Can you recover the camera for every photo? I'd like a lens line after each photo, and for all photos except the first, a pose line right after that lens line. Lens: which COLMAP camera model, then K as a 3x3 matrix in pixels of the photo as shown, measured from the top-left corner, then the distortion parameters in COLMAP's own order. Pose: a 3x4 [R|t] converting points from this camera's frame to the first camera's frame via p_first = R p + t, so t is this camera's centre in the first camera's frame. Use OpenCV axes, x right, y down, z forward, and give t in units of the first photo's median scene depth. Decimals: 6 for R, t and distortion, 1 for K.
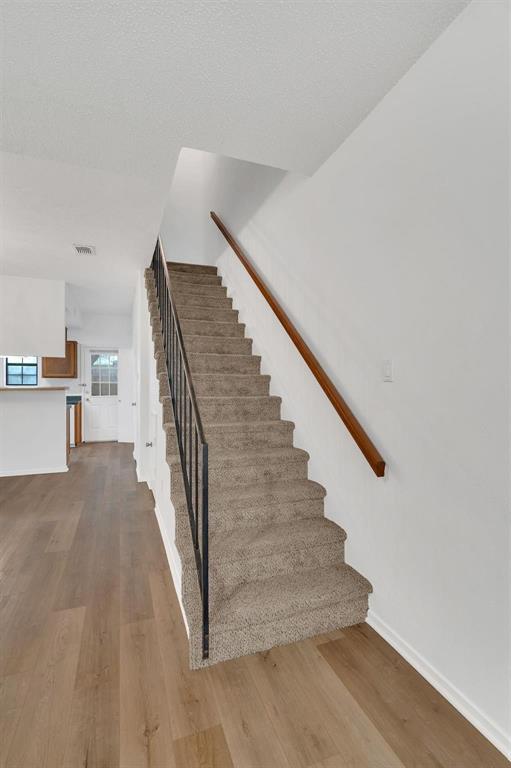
lens RADIAL K [[358.6, 0, 257.1], [0, 358.6, 384.0], [0, 0, 1]] dist [0.003797, 0.001654]
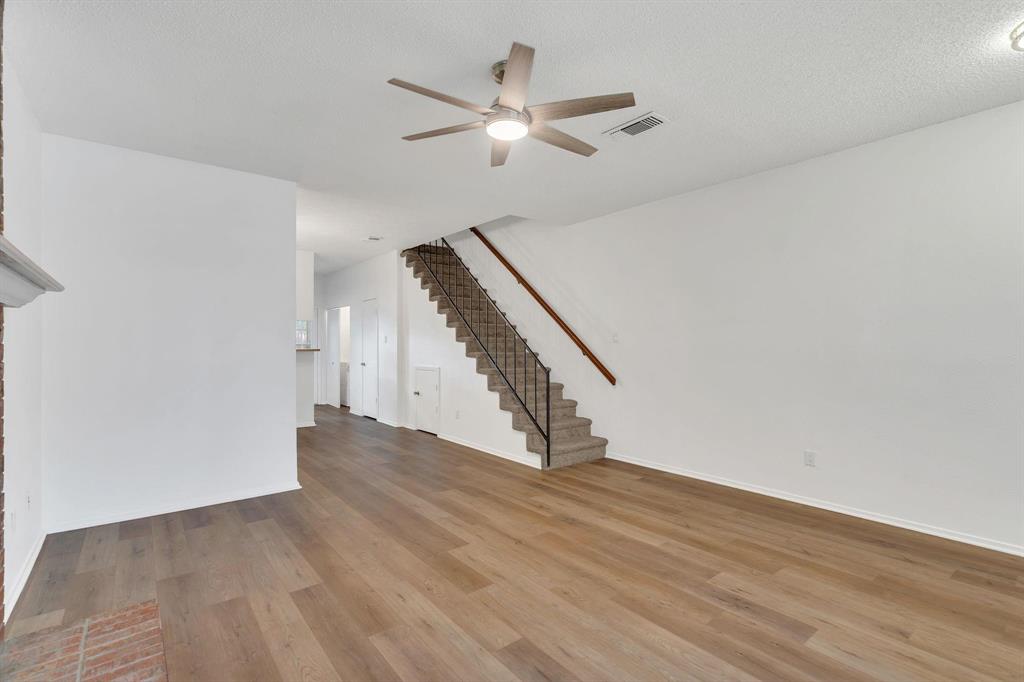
lens RADIAL K [[478.1, 0, 506.7], [0, 478.1, 343.3], [0, 0, 1]] dist [0.003797, 0.001654]
pose [[0.953139, -0.002507, 0.302523, -0.429771], [0.003680, 0.999988, -0.003307, 0.000328], [-0.302511, 0.004265, 0.953136, -0.590121]]
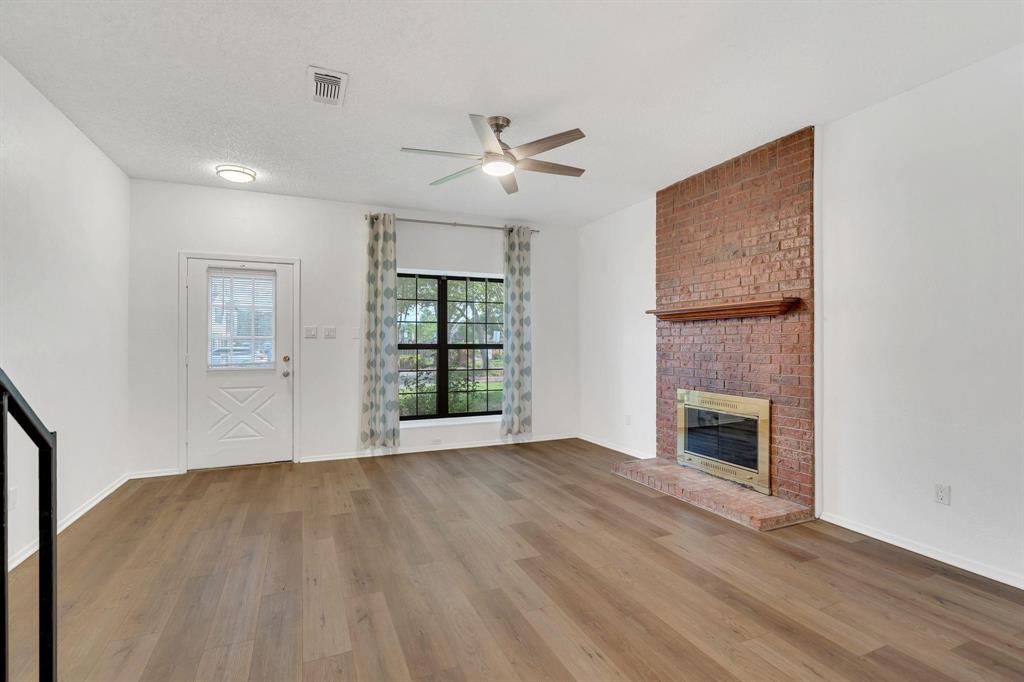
lens RADIAL K [[478.1, 0, 509.4], [0, 478.1, 340.9], [0, 0, 1]] dist [0.003797, 0.001654]
pose [[-0.998997, 0.001433, -0.044757, -0.254101], [0.001570, 0.999994, -0.003019, 0.012267], [0.044753, -0.003086, -0.998993, 0.589716]]
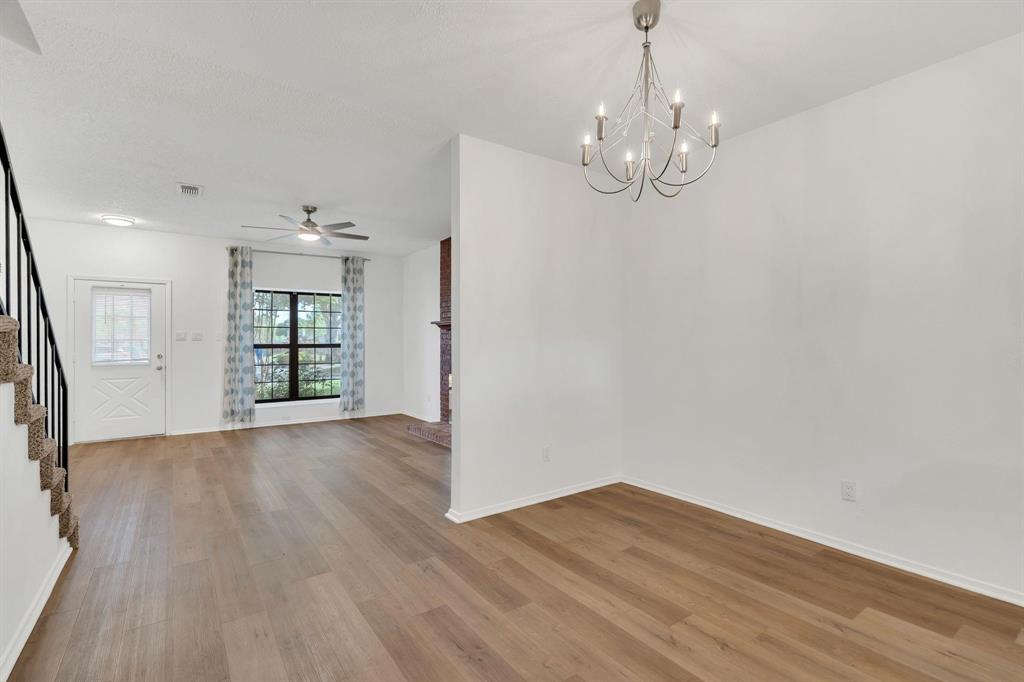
lens RADIAL K [[478.1, 0, 502.4], [0, 478.1, 337.2], [0, 0, 1]] dist [0.003797, 0.001654]
pose [[-0.971987, 0.001834, -0.235027, -0.441250], [0.002297, 0.999996, -0.001696, -0.002570], [0.235023, -0.002188, -0.971987, 1.077190]]
